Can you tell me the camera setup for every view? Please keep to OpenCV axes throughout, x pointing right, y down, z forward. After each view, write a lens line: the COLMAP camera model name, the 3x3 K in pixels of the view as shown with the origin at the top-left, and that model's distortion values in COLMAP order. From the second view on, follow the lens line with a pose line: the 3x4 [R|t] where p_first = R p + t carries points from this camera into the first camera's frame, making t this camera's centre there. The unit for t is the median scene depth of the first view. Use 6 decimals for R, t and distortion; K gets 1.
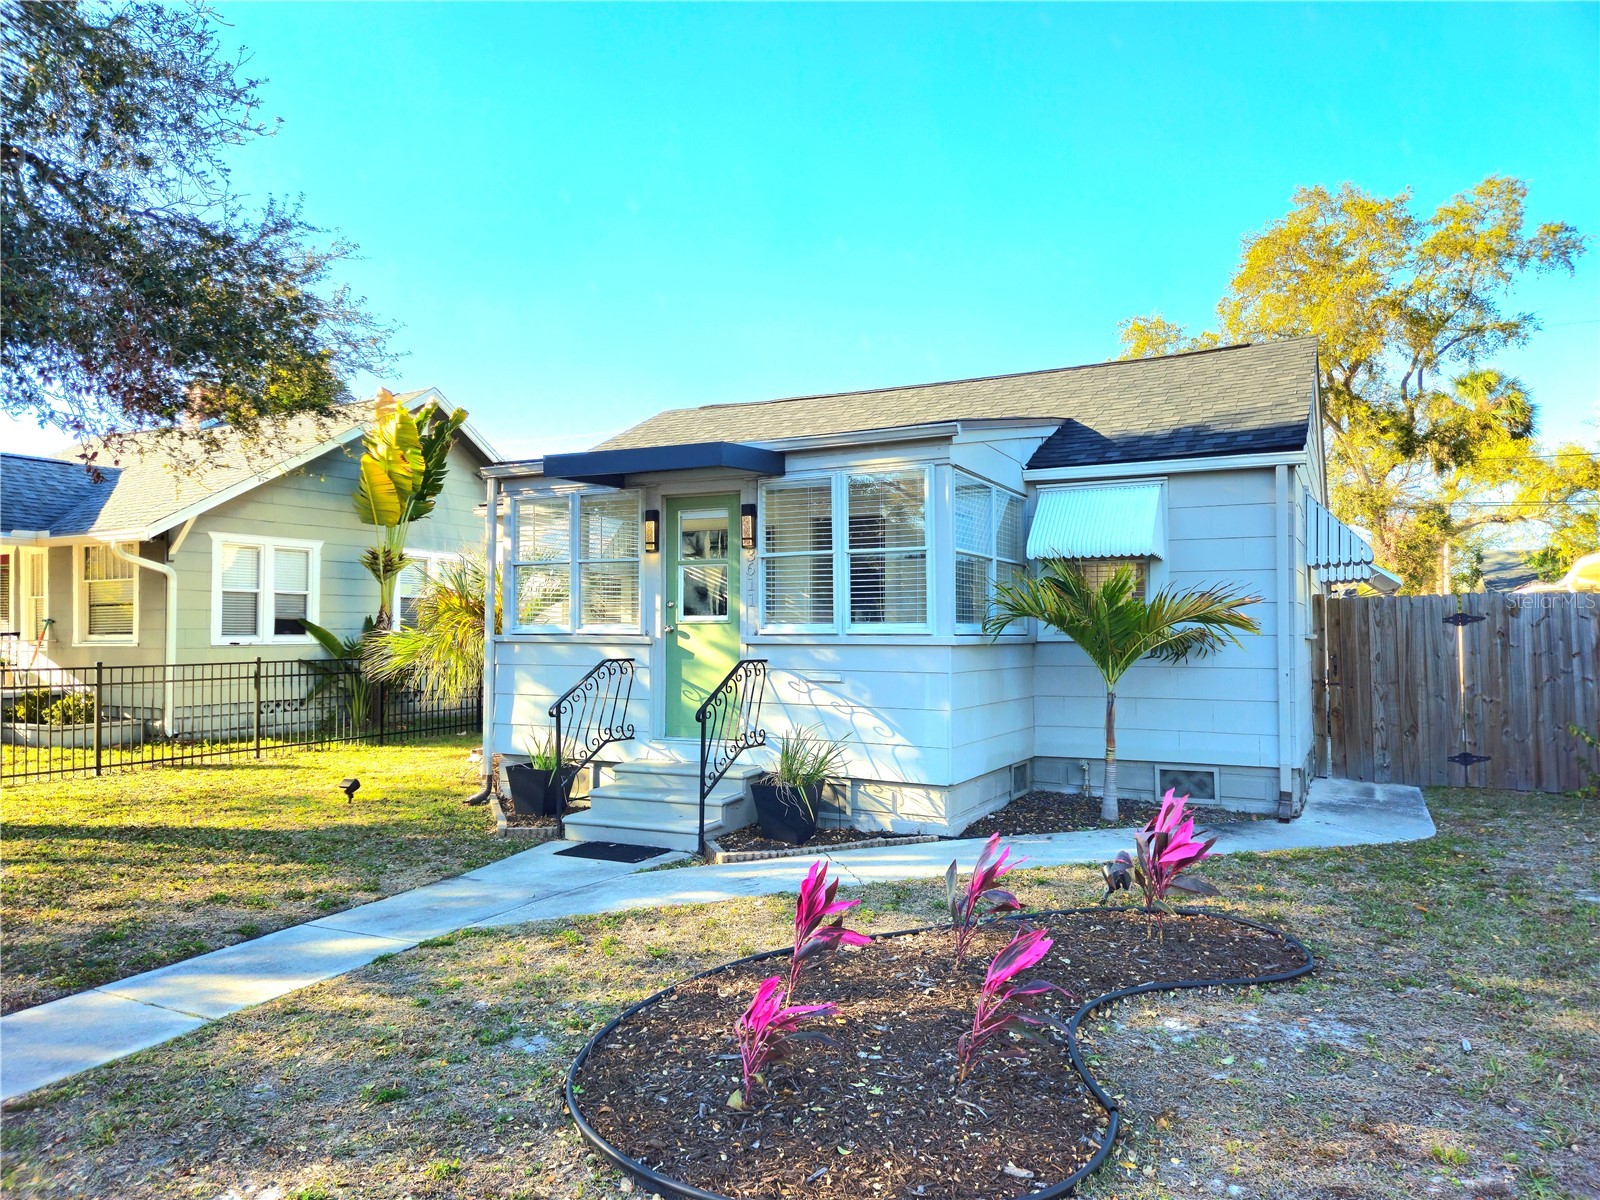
lens RADIAL K [[1085.7, 0, 800.0], [0, 1085.7, 593.4], [0, 0, 1]] dist [0.033954, -0.002419]
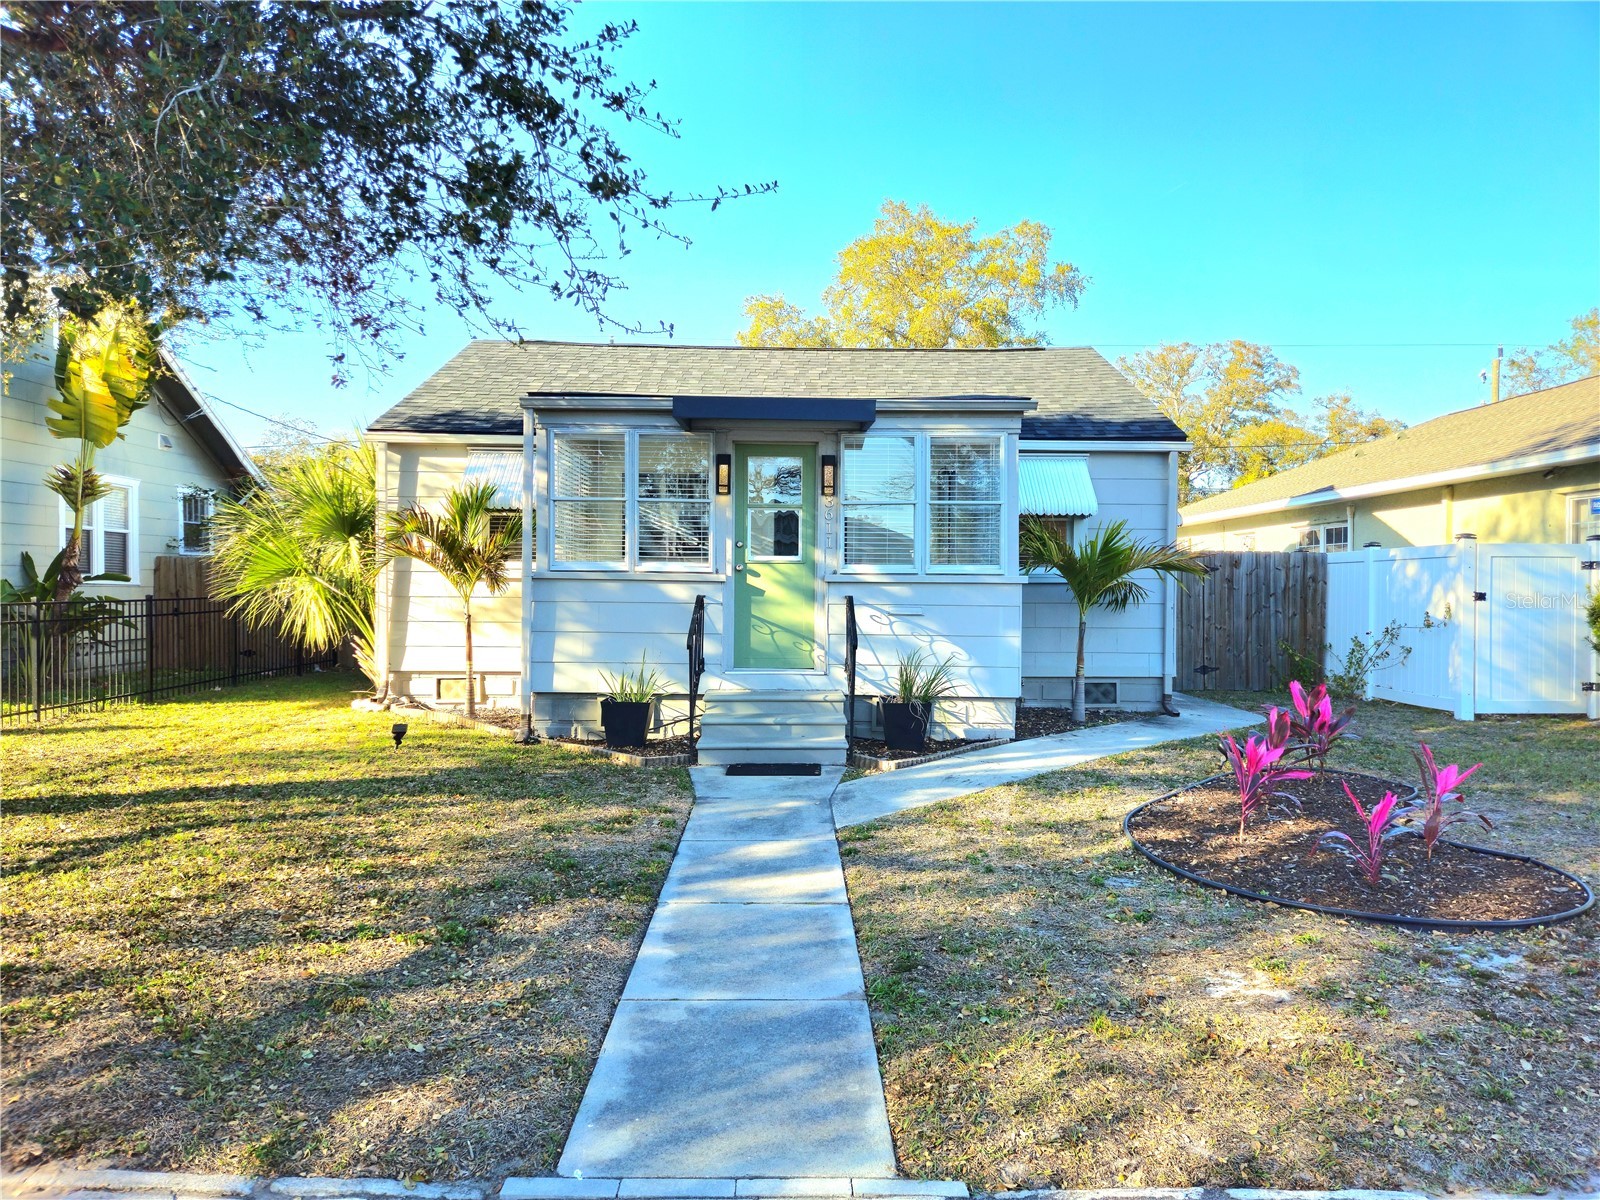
lens RADIAL K [[1085.7, 0, 798.7], [0, 1085.7, 601.7], [0, 0, 1]] dist [0.033954, -0.002419]
pose [[0.883108, 0.000484, 0.469170, -0.570455], [-0.024606, 0.998671, 0.045285, 0.016500], [-0.468524, -0.051536, 0.881946, 0.032280]]
